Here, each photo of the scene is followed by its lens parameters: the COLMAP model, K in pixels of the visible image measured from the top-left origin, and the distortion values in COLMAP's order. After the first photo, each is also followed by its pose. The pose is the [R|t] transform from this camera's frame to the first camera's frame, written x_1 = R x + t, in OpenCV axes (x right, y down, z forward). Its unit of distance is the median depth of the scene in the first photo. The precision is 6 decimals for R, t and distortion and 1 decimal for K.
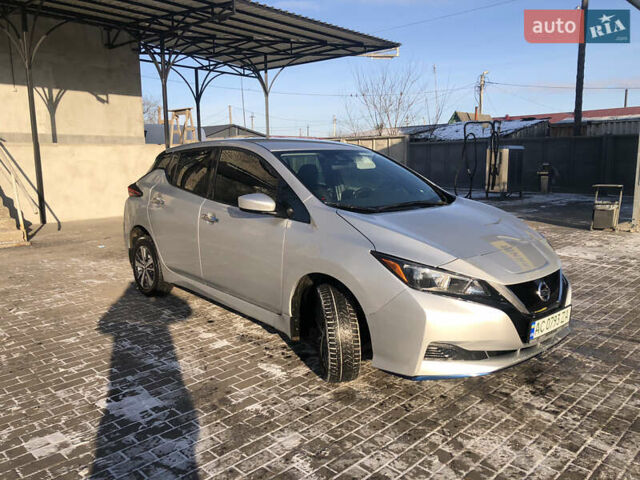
lens RADIAL K [[520.6, 0, 315.7], [0, 520.6, 244.7], [0, 0, 1]] dist [0.034727, -0.020652]
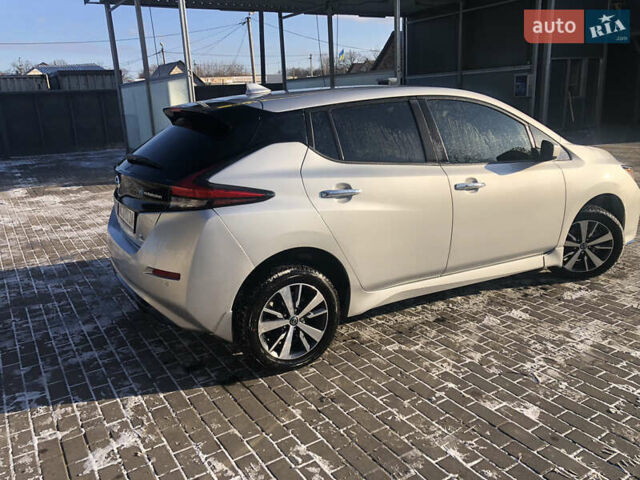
lens RADIAL K [[520.6, 0, 319.5], [0, 520.6, 234.0], [0, 0, 1]] dist [0.034727, -0.020652]
pose [[0.204215, -0.246554, 0.947369, -1.074476], [0.205511, 0.956995, 0.204759, -0.199961], [-0.957111, 0.152880, 0.246102, 1.075251]]
